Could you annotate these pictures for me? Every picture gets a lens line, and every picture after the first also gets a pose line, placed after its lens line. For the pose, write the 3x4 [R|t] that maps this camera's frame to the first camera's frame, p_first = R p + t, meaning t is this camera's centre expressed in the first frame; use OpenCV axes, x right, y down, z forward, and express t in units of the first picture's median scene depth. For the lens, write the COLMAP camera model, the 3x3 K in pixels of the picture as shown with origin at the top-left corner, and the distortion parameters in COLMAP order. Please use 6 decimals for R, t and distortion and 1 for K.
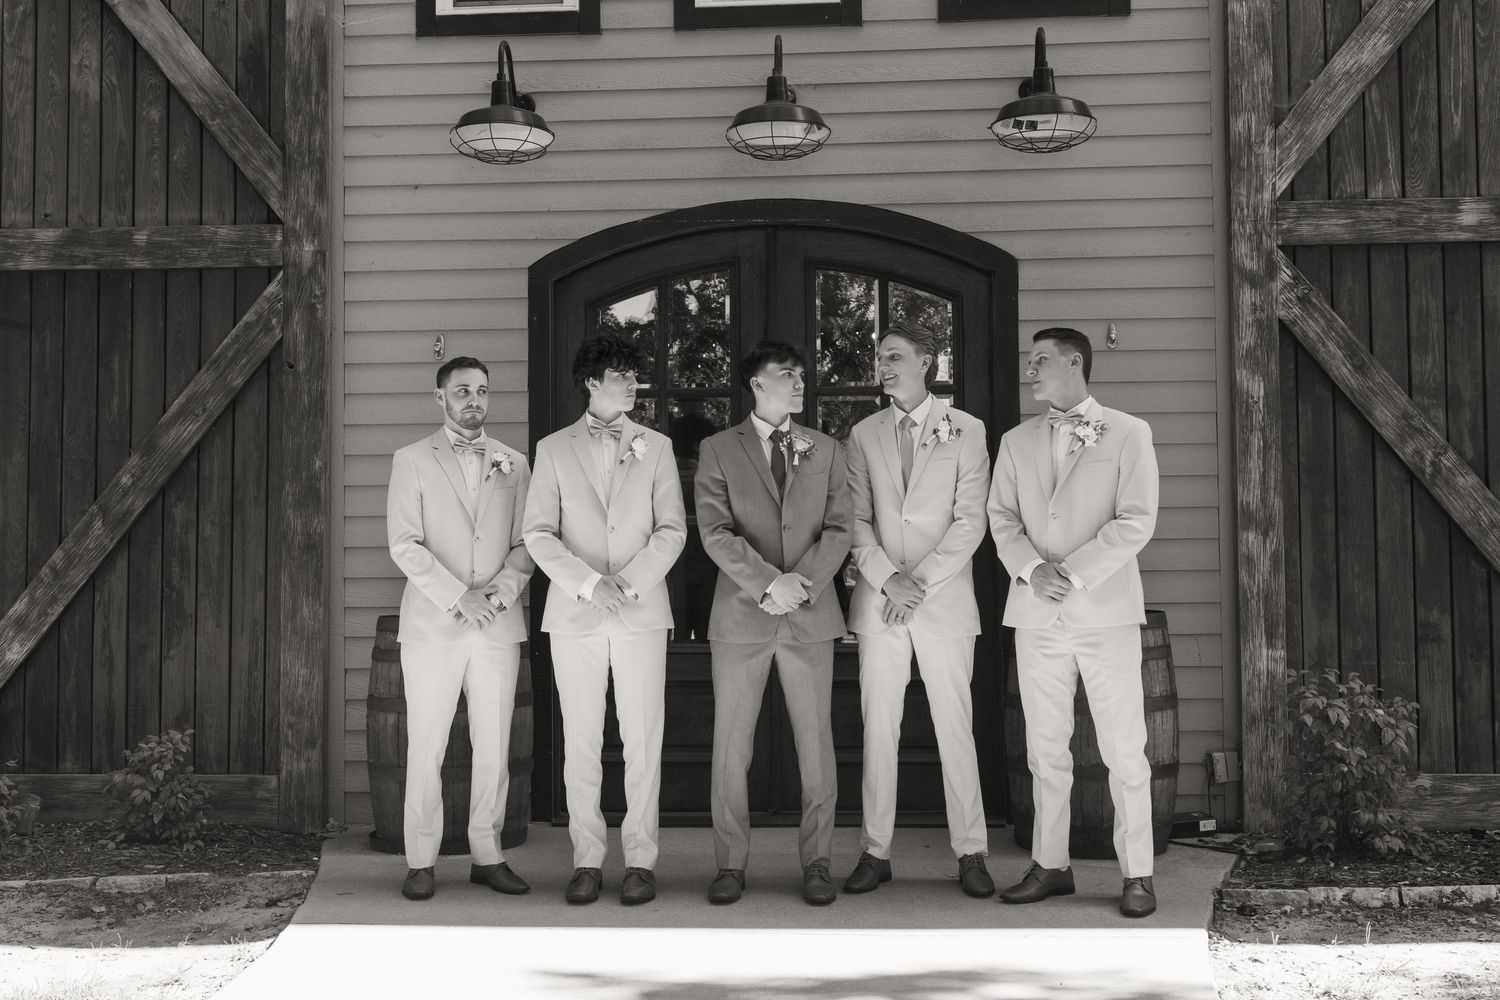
lens RADIAL K [[1669.8, 0, 750.0], [0, 1669.8, 500.0], [0, 0, 1]] dist [0.000112, -0.003252]
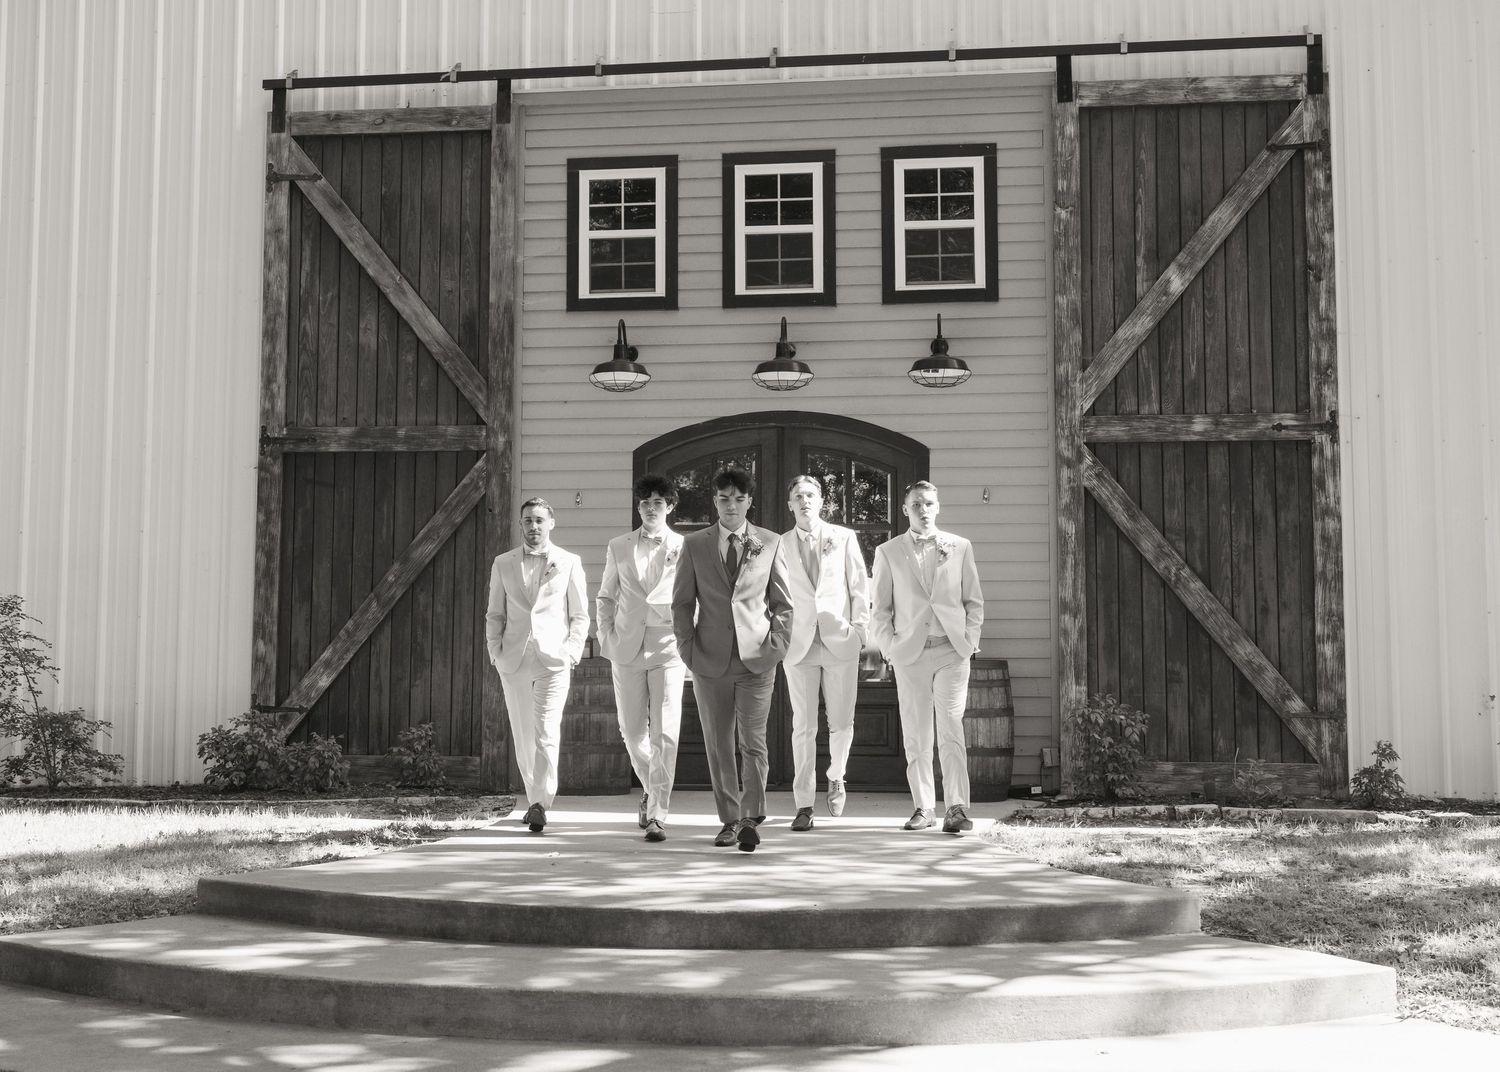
lens RADIAL K [[1748.7, 0, 750.0], [0, 1748.7, 536.0], [0, 0, 1]] dist [0.017611, 0.007389]
pose [[0.999237, 0.007076, -0.038407, 0.050800], [-0.008651, 0.999122, -0.040983, 0.014342], [0.038083, 0.041284, 0.998421, -0.733802]]
